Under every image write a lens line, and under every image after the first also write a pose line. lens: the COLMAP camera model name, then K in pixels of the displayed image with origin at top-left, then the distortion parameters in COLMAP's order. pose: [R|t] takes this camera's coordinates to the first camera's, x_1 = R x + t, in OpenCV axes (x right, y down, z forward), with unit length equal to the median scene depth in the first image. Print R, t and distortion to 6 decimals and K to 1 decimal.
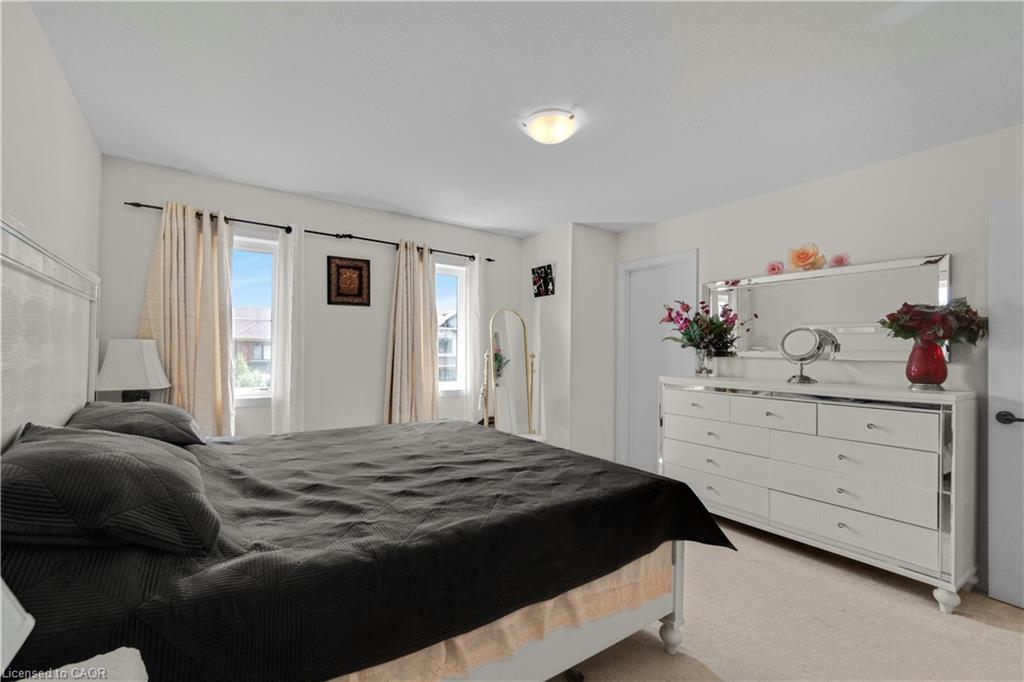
lens RADIAL K [[456.5, 0, 505.3], [0, 456.5, 345.3], [0, 0, 1]] dist [-0.001474, 0.000239]
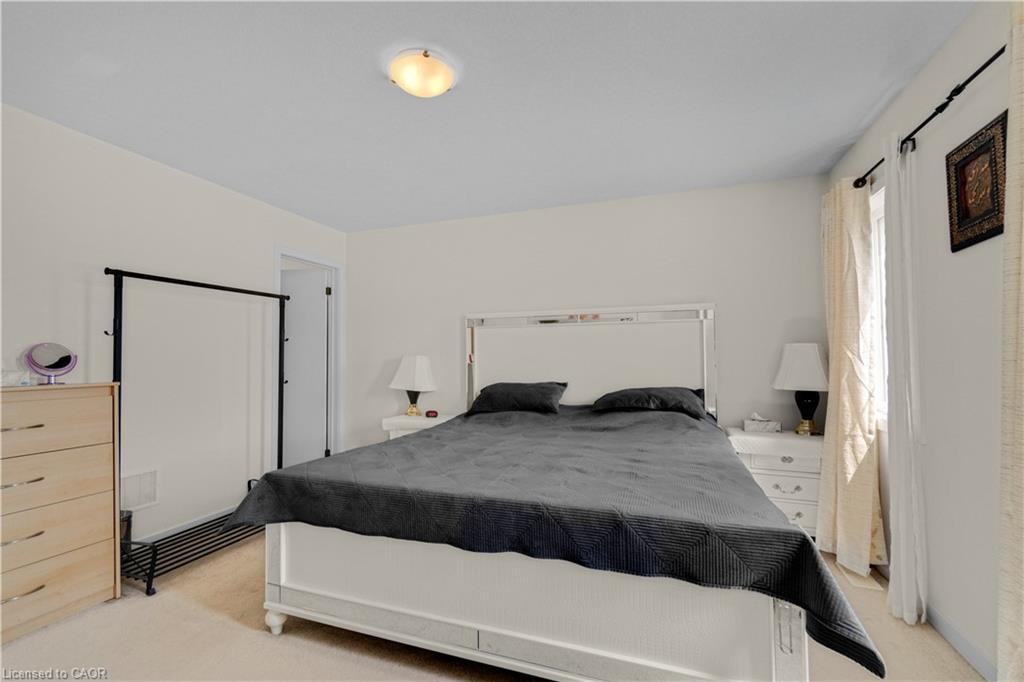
lens RADIAL K [[456.5, 0, 505.3], [0, 456.5, 345.3], [0, 0, 1]] dist [-0.001474, 0.000239]
pose [[-0.819416, -0.019453, -0.572869, 0.271598], [0.003566, 0.999232, -0.039032, 0.025138], [0.573188, -0.034027, -0.818717, 1.104847]]
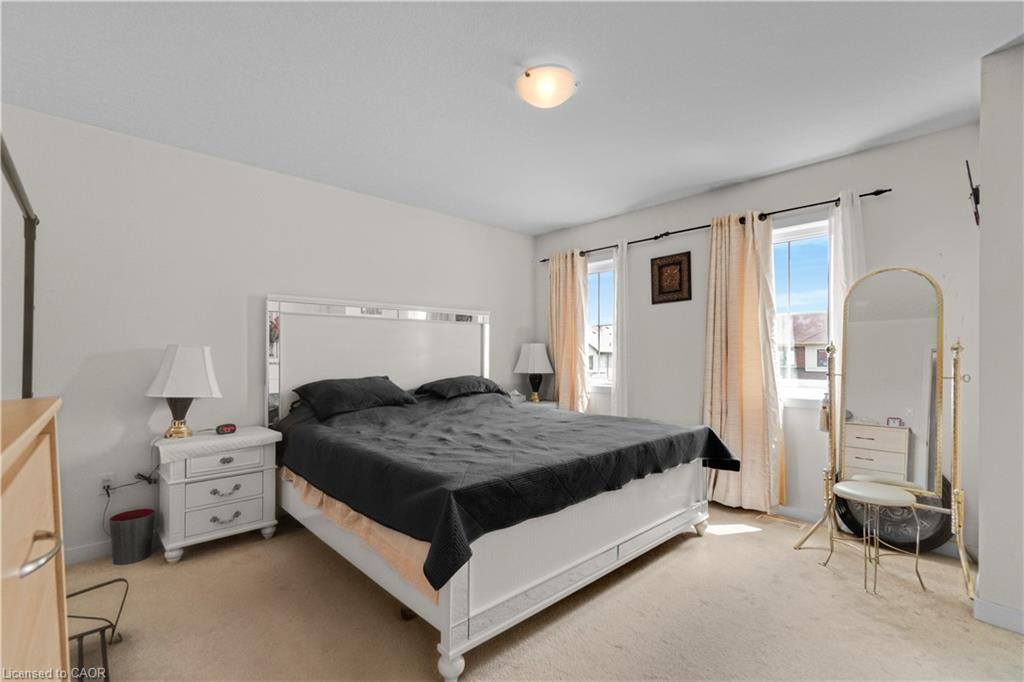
lens RADIAL K [[454.1, 0, 488.6], [0, 454.1, 354.3], [0, 0, 1]] dist [-0.001022, 0.000138]
pose [[0.107946, -0.013245, -0.994069, 0.615897], [0.017147, 0.999787, -0.011459, 0.032653], [0.994009, -0.015809, 0.108150, 0.494701]]
